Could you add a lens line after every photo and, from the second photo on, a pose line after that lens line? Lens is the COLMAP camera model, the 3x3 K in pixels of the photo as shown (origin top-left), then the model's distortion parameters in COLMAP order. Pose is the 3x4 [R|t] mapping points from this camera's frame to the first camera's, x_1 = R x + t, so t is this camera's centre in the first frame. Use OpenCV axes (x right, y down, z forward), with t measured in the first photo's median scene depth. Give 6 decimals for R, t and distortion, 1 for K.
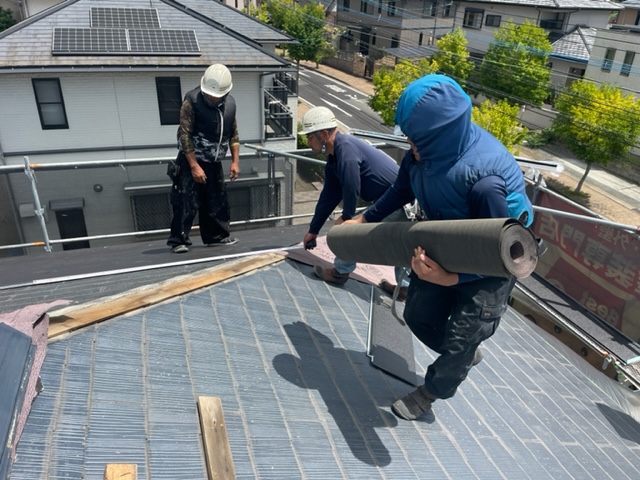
lens RADIAL K [[484.4, 0, 328.9], [0, 484.4, 239.2], [0, 0, 1]] dist [0.091333, -0.120538]
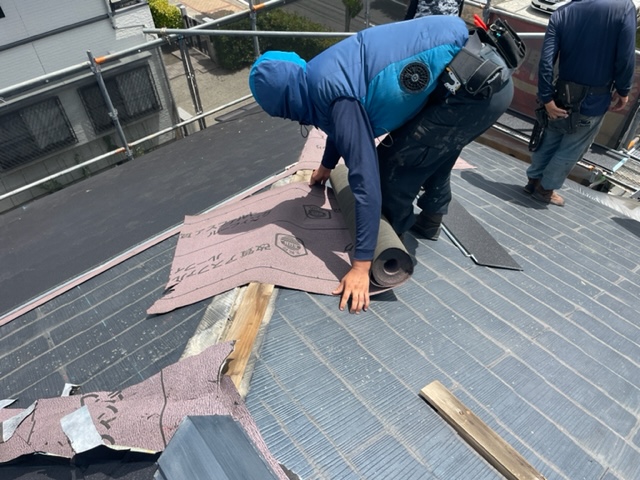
lens RADIAL K [[484.4, 0, 328.9], [0, 484.4, 239.2], [0, 0, 1]] dist [0.091333, -0.120538]
pose [[0.933510, -0.303908, 0.190261, -0.197939], [0.236327, 0.920581, 0.310935, -0.082067], [-0.269646, -0.245297, 0.931193, 0.137888]]
